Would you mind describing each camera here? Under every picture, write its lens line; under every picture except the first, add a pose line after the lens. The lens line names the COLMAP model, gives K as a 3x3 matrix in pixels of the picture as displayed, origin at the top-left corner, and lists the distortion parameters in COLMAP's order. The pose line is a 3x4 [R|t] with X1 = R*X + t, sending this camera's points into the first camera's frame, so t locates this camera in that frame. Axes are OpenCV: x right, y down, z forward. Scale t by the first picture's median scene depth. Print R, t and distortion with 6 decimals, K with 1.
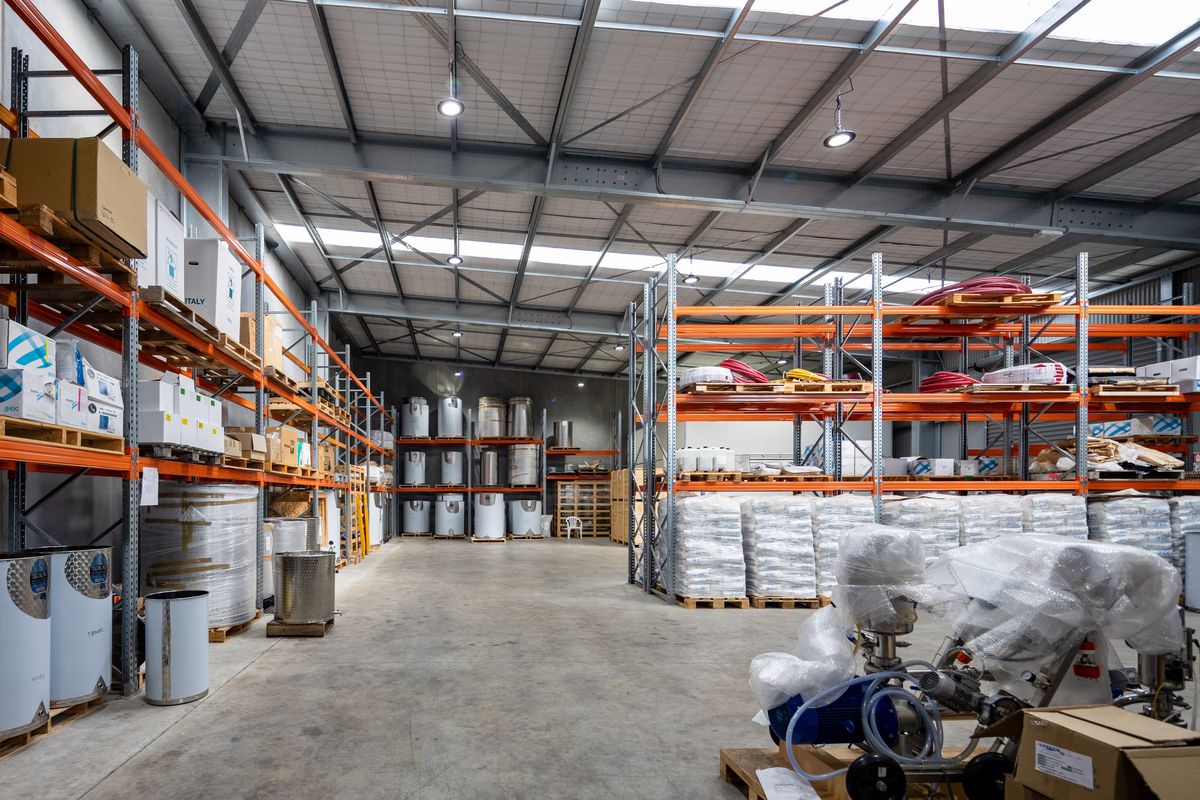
lens RADIAL K [[606.7, 0, 599.6], [0, 606.7, 513.5], [0, 0, 1]] dist [-0.000089, -0.000747]
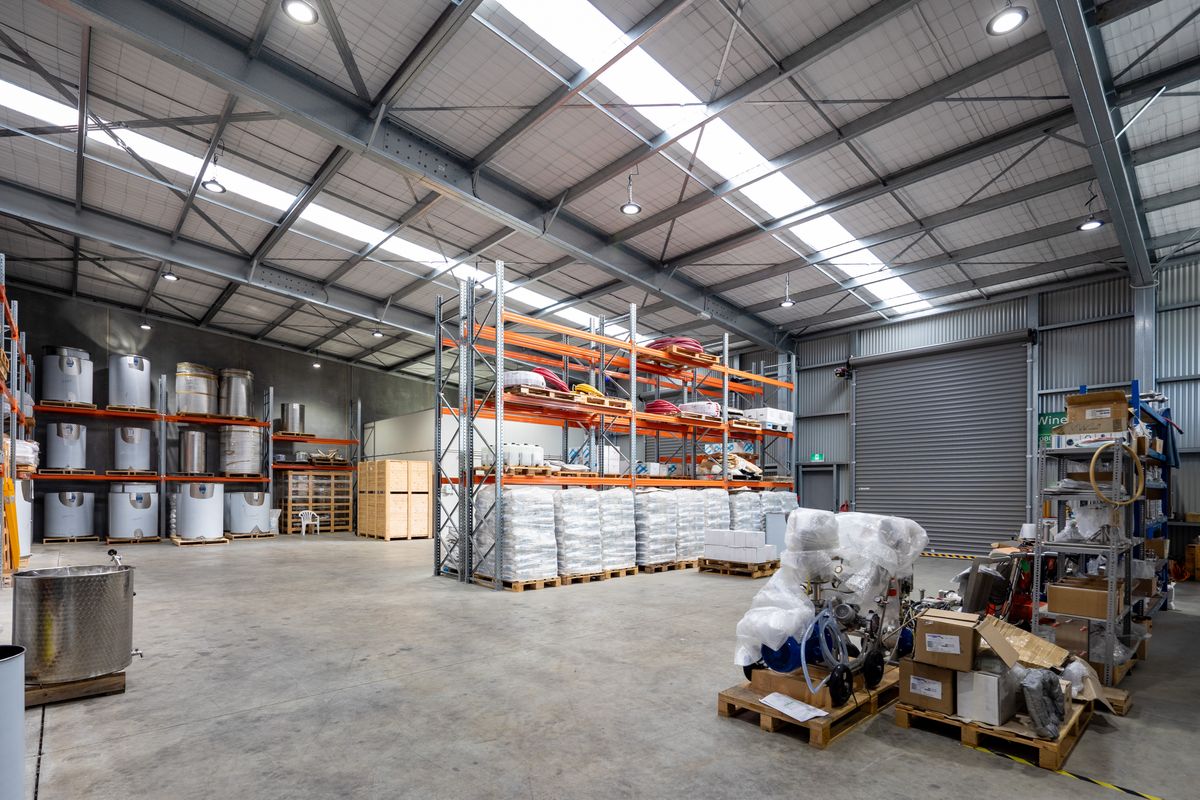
lens RADIAL K [[557.1, 0, 544.5], [0, 557.1, 504.5], [0, 0, 1]] dist [0.002000, -0.000698]
pose [[0.764463, -0.009762, 0.644594, -0.426256], [0.012220, 0.999925, 0.000650, 0.000001], [-0.644552, 0.007380, 0.764525, 0.192119]]
